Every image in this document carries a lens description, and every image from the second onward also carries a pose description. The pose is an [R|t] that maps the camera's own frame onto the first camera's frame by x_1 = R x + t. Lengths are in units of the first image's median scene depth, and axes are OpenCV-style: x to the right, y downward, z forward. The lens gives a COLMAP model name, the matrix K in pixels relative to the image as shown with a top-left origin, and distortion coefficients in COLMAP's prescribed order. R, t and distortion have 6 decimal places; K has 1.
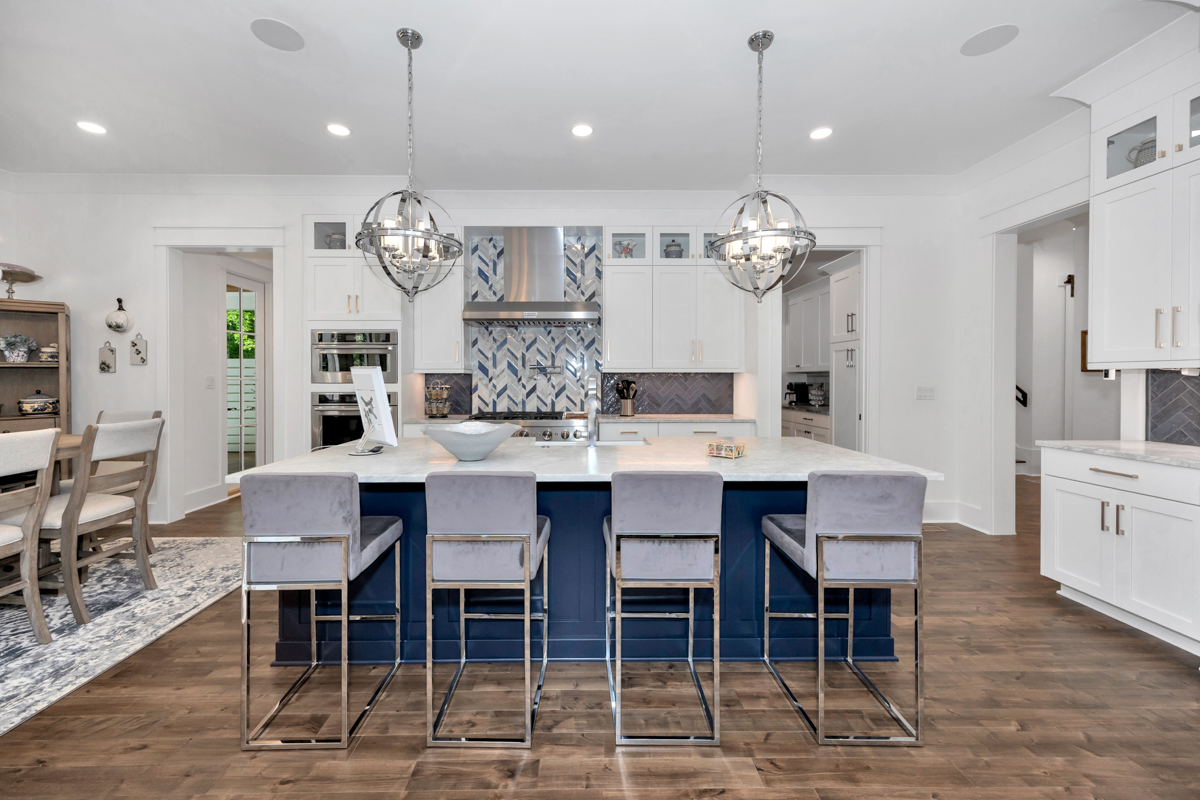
lens RADIAL K [[464.7, 0, 596.8], [0, 464.7, 392.3], [0, 0, 1]] dist [0.000513, 0.000006]
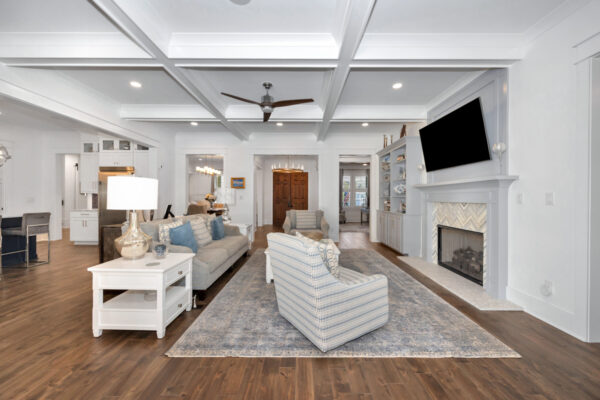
lens RADIAL K [[232.4, 0, 300.3], [0, 232.4, 199.5], [0, 0, 1]] dist [0.000513, 0.000006]
pose [[0.012735, 0.001268, 0.999918, -0.761976], [0.007708, 0.999969, -0.001366, 0.018710], [-0.999889, 0.007724, 0.012725, -0.754665]]
